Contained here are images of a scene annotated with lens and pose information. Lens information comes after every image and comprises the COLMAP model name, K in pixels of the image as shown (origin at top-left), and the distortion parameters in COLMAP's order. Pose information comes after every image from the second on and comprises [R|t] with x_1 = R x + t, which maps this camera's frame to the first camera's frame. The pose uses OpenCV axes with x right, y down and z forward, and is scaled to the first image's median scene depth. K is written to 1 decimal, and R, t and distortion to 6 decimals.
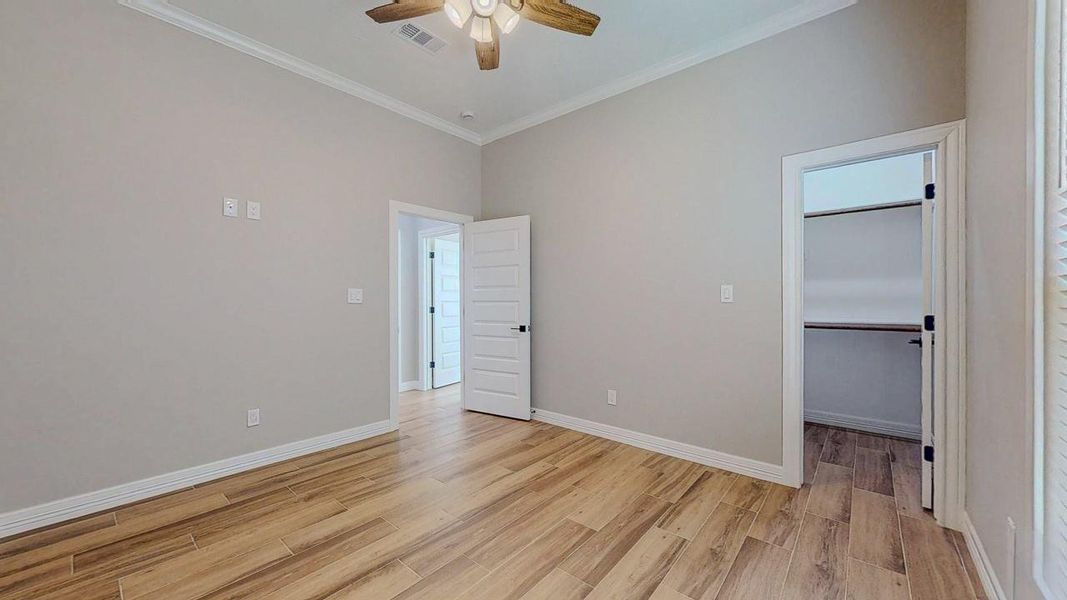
lens RADIAL K [[396.1, 0, 538.5], [0, 396.1, 302.0], [0, 0, 1]] dist [-0.000769, 0.000007]
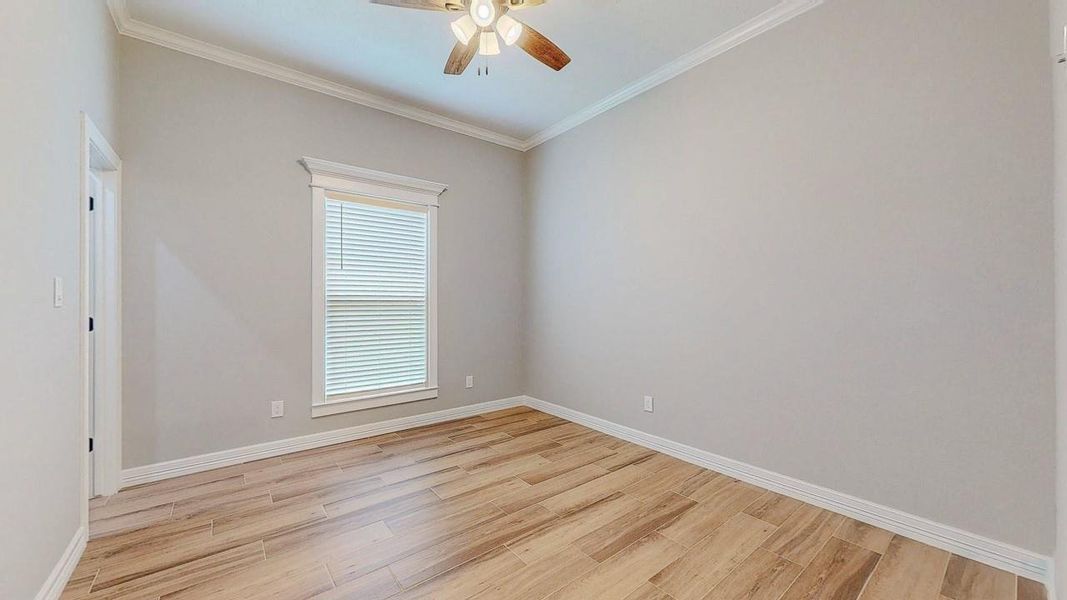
lens RADIAL K [[396.1, 0, 538.5], [0, 396.1, 302.0], [0, 0, 1]] dist [-0.000769, 0.000007]
pose [[-0.982528, 0.002398, 0.186102, -0.475991], [0.002381, 0.999997, -0.000314, -0.005499], [-0.186102, 0.000135, -0.982530, 2.029785]]
